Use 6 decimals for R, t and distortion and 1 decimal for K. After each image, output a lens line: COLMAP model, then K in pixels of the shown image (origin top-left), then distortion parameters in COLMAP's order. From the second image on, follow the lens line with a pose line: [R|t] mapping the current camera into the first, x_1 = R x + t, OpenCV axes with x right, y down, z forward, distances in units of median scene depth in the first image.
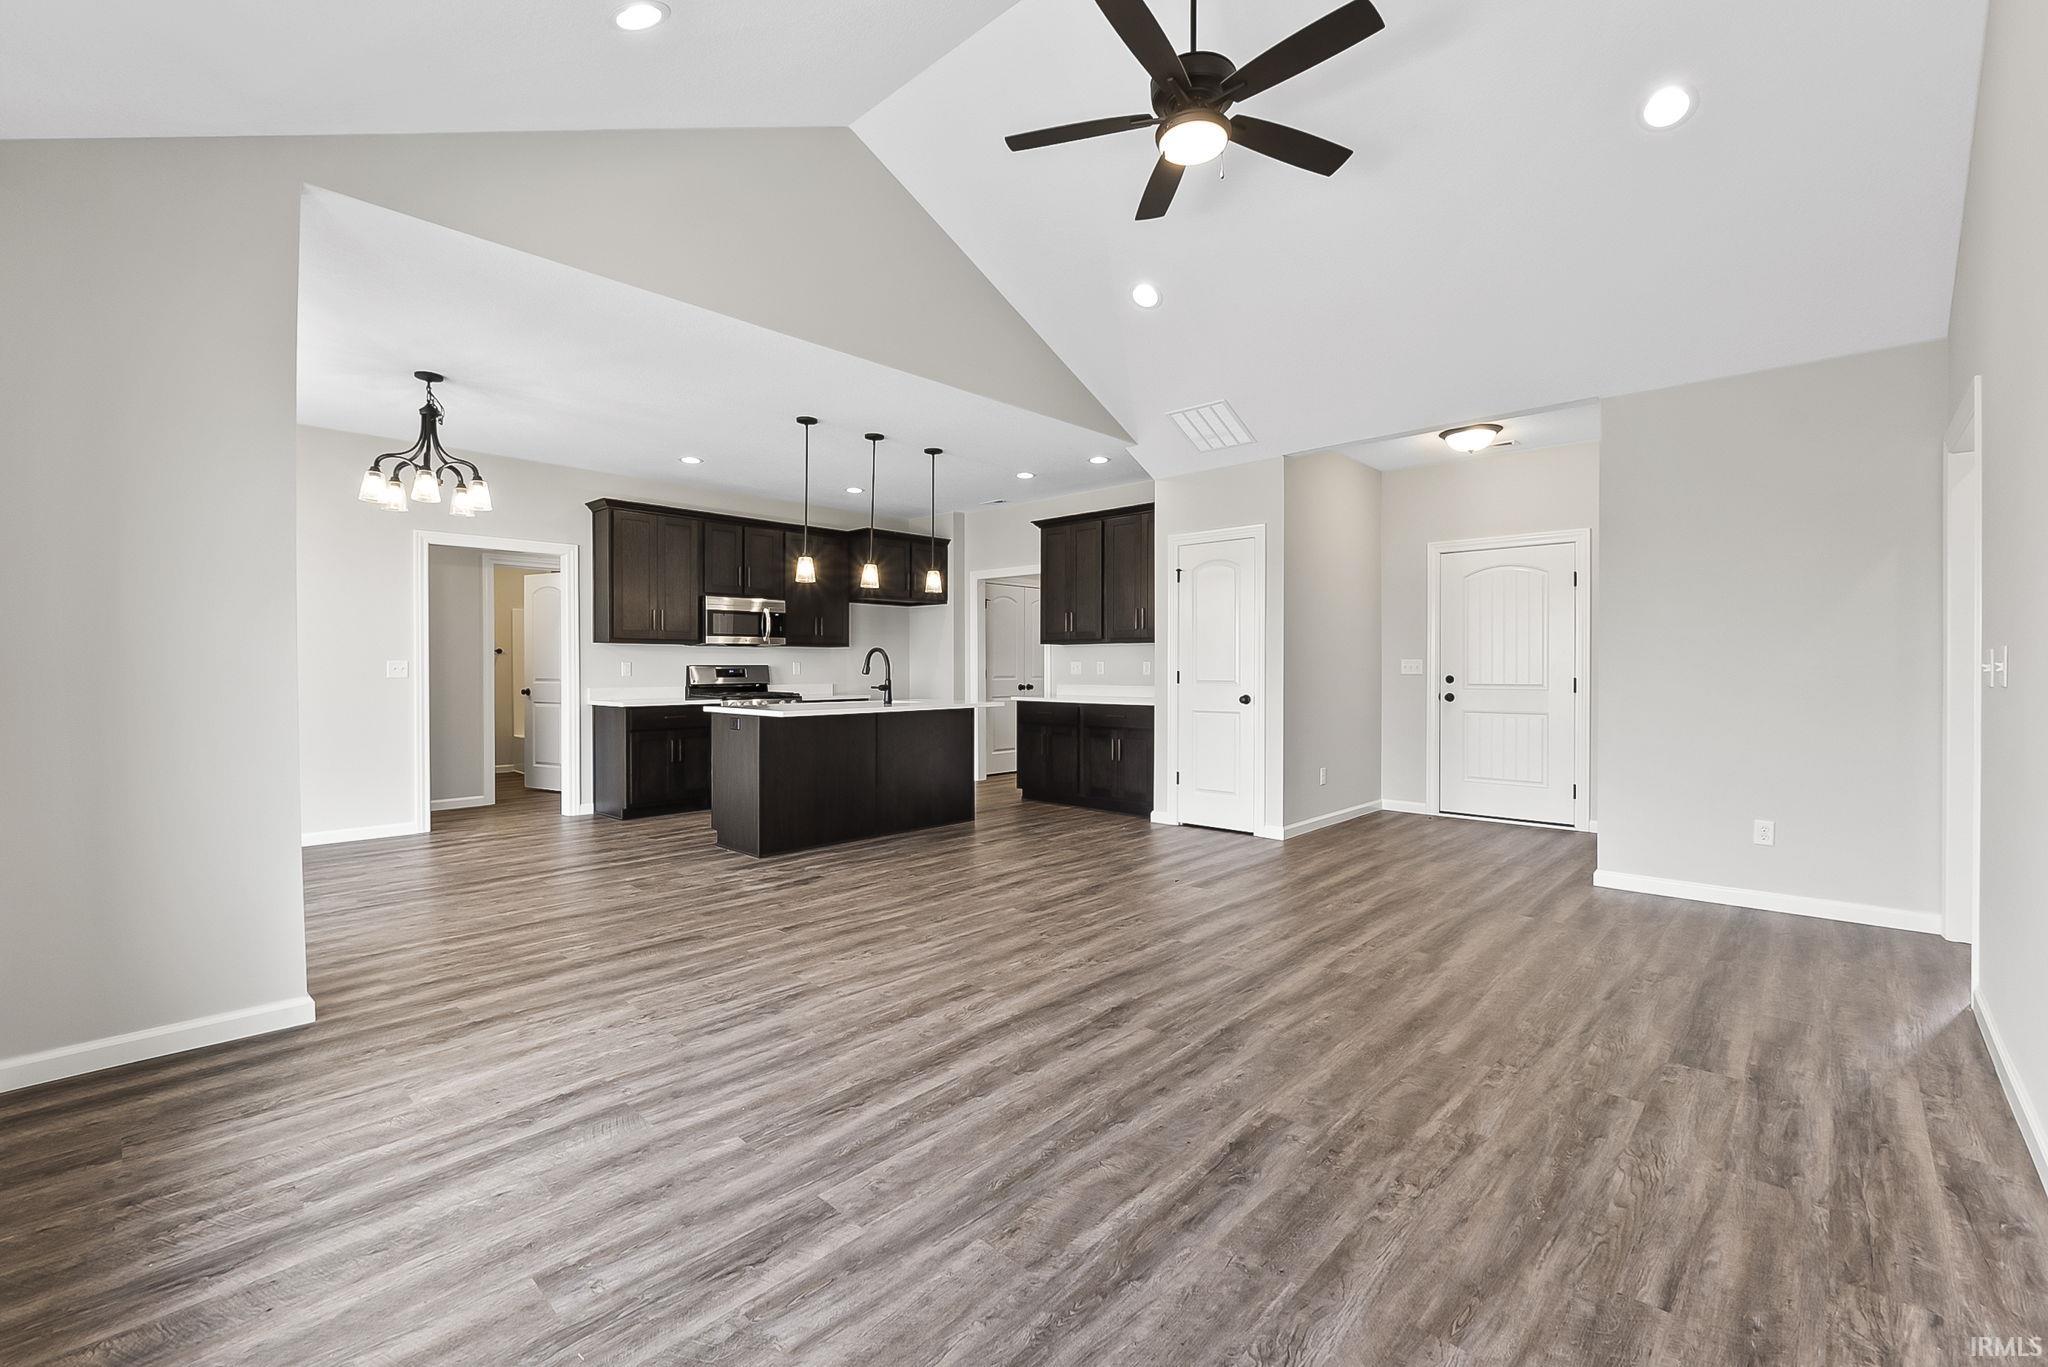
lens RADIAL K [[868.8, 0, 1022.8], [0, 868.8, 677.3], [0, 0, 1]] dist [-0.006410, -0.000278]
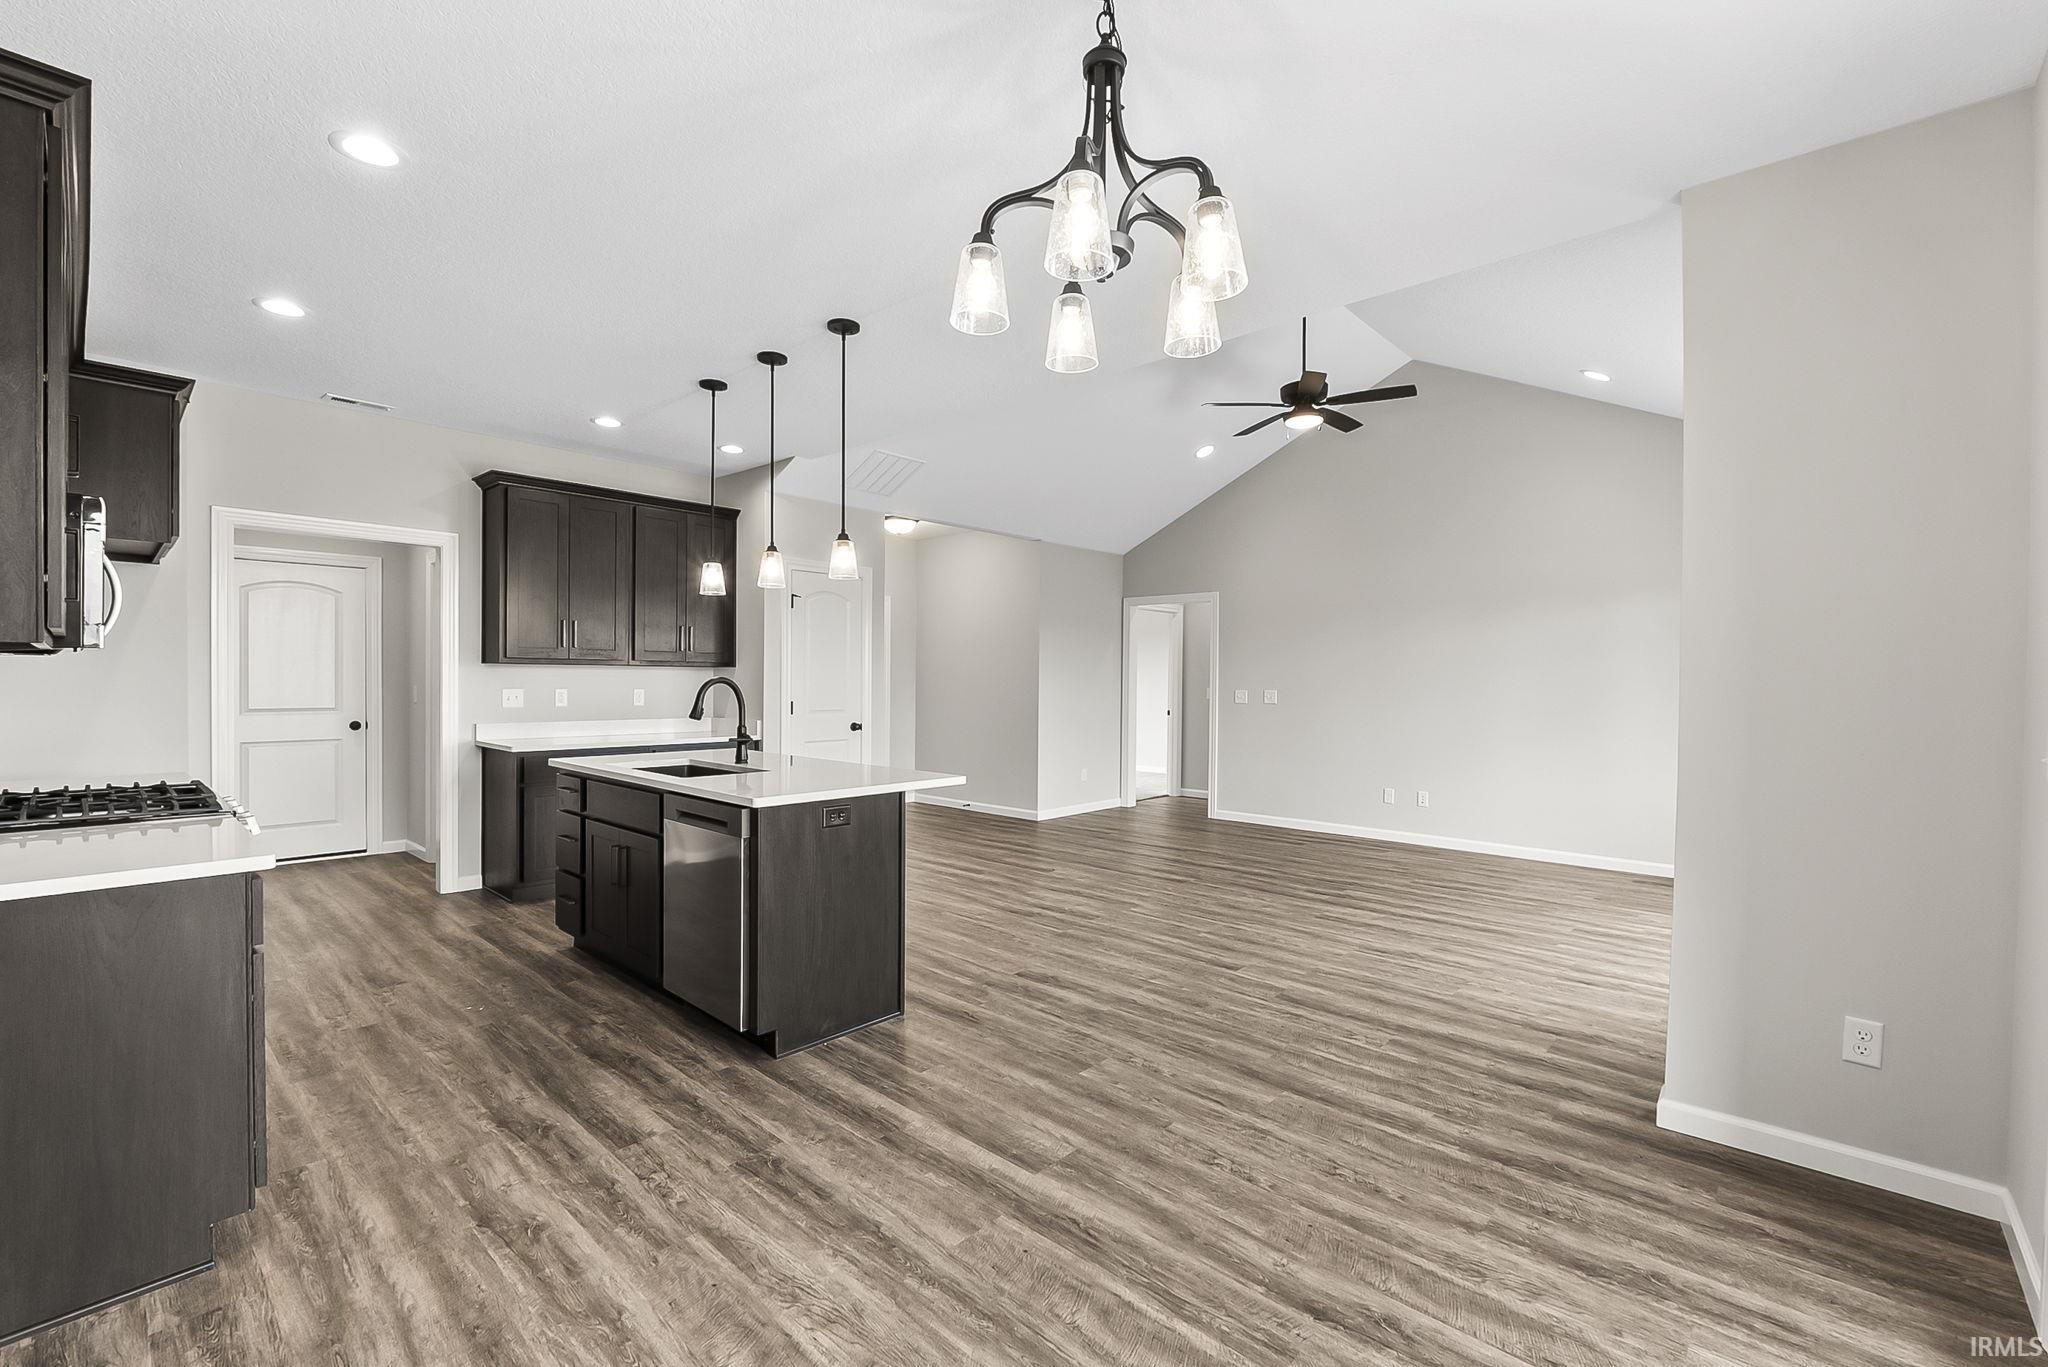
lens RADIAL K [[872.4, 0, 1024.0], [0, 872.4, 683.5], [0, 0, 1]] dist [-0.006170, -0.000236]
pose [[-0.016241, -0.005679, 0.999852, -1.428166], [0.002447, 0.999981, 0.005720, -0.057434], [-0.999865, 0.002539, -0.016227, 1.393152]]
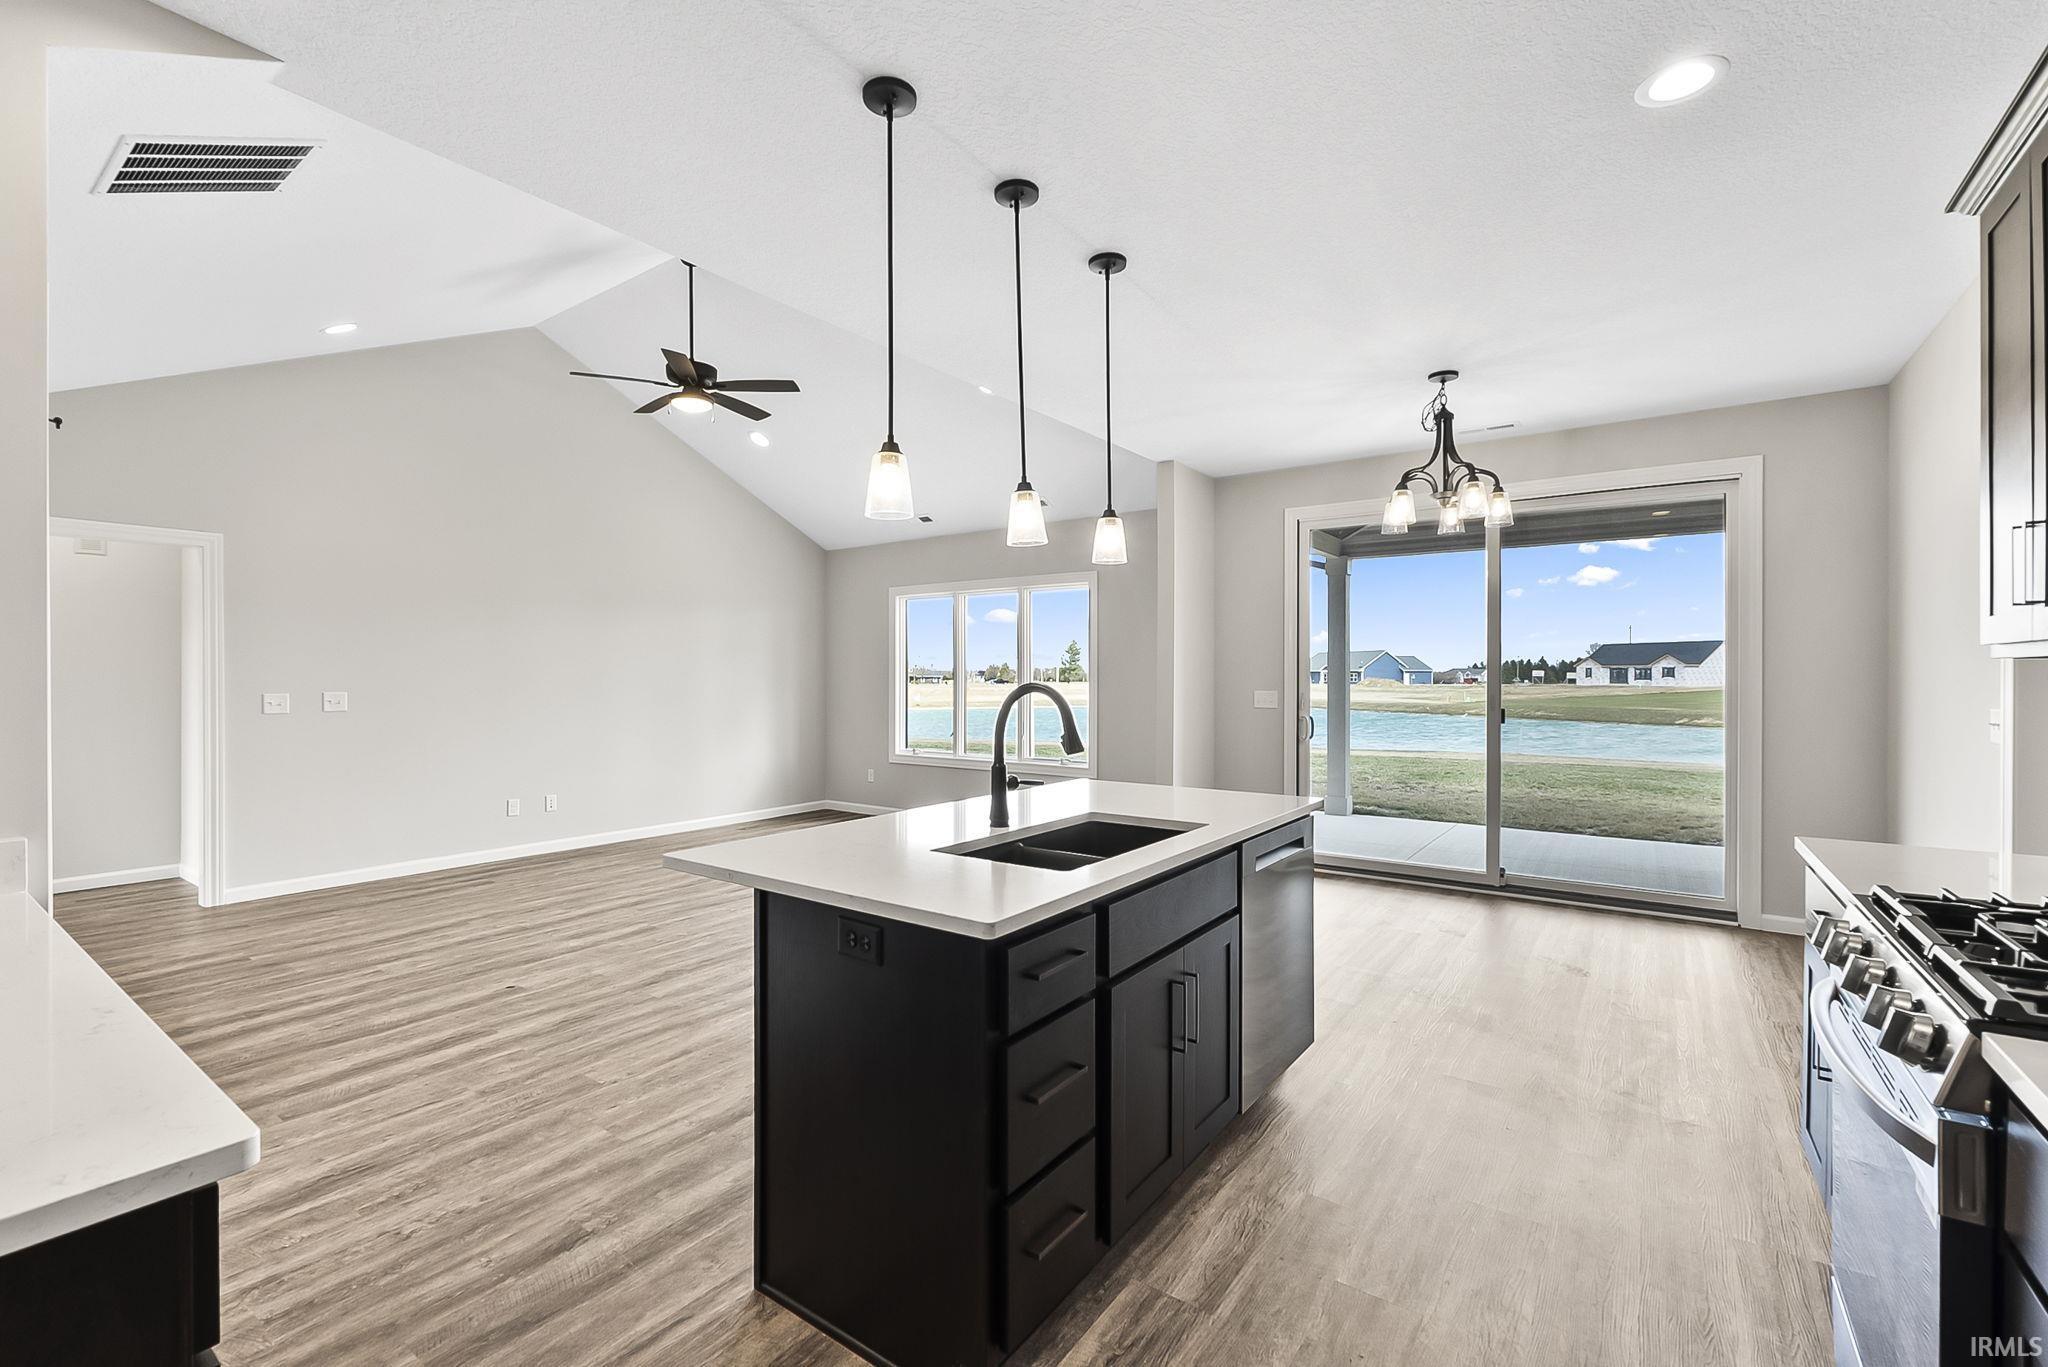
lens RADIAL K [[871.7, 0, 1020.1], [0, 871.7, 679.8], [0, 0, 1]] dist [-0.006991, 0.000026]
pose [[-0.991210, 0.000346, -0.132298, -0.195679], [-0.001530, 0.999900, 0.014078, -0.072145], [0.132290, 0.014157, -0.991110, 2.433300]]
